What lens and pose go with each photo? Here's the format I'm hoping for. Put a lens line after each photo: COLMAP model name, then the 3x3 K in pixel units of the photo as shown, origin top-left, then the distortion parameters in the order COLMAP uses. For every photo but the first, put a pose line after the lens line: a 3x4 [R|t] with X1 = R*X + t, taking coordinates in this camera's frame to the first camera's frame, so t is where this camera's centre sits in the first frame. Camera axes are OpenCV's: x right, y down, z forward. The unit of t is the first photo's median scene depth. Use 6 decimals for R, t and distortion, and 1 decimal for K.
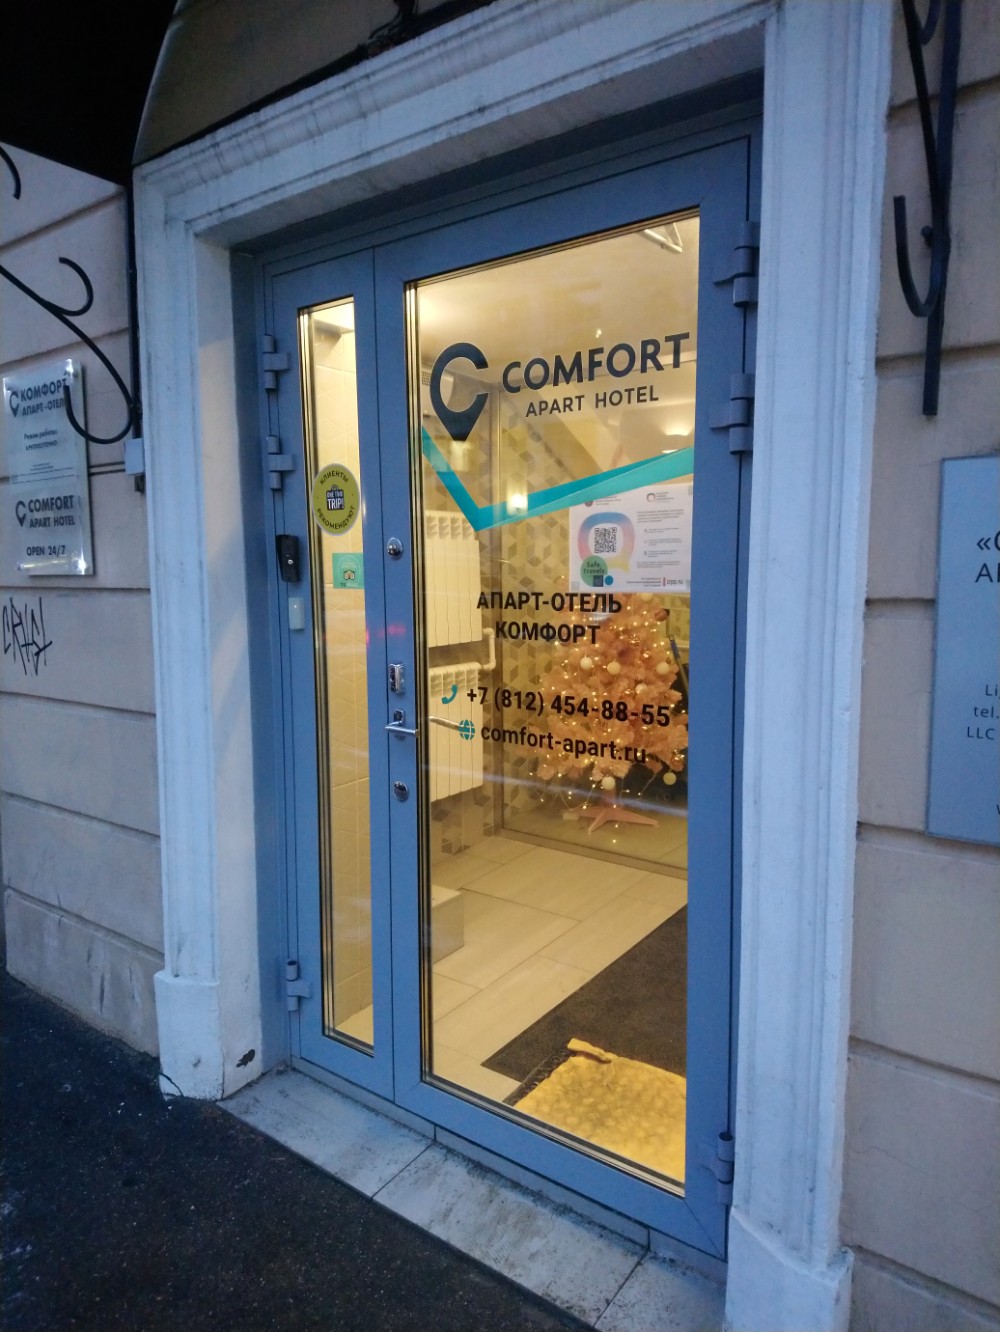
lens RADIAL K [[893.6, 0, 474.8], [0, 893.6, 664.3], [0, 0, 1]] dist [0.146322, -0.193765]
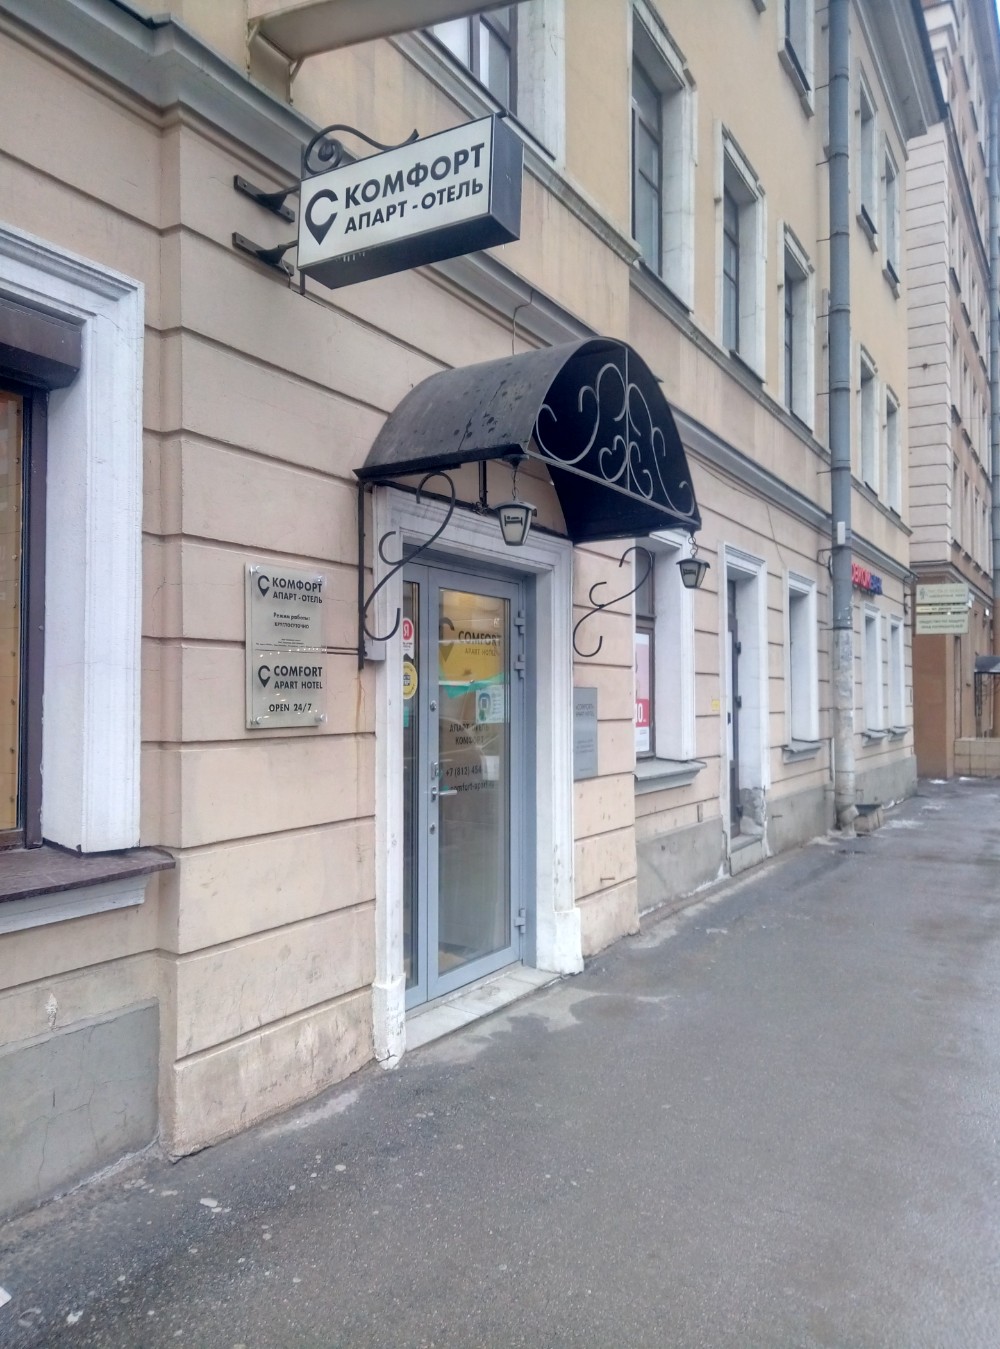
lens RADIAL K [[1007.9, 0, 500.0], [0, 1007.9, 674.5], [0, 0, 1]] dist [0.241304, -0.334701]
pose [[-0.121520, 0.037496, 0.991881, -2.214411], [0.123835, 0.992052, -0.022330, -0.120858], [-0.984834, 0.120116, -0.125197, 1.047745]]
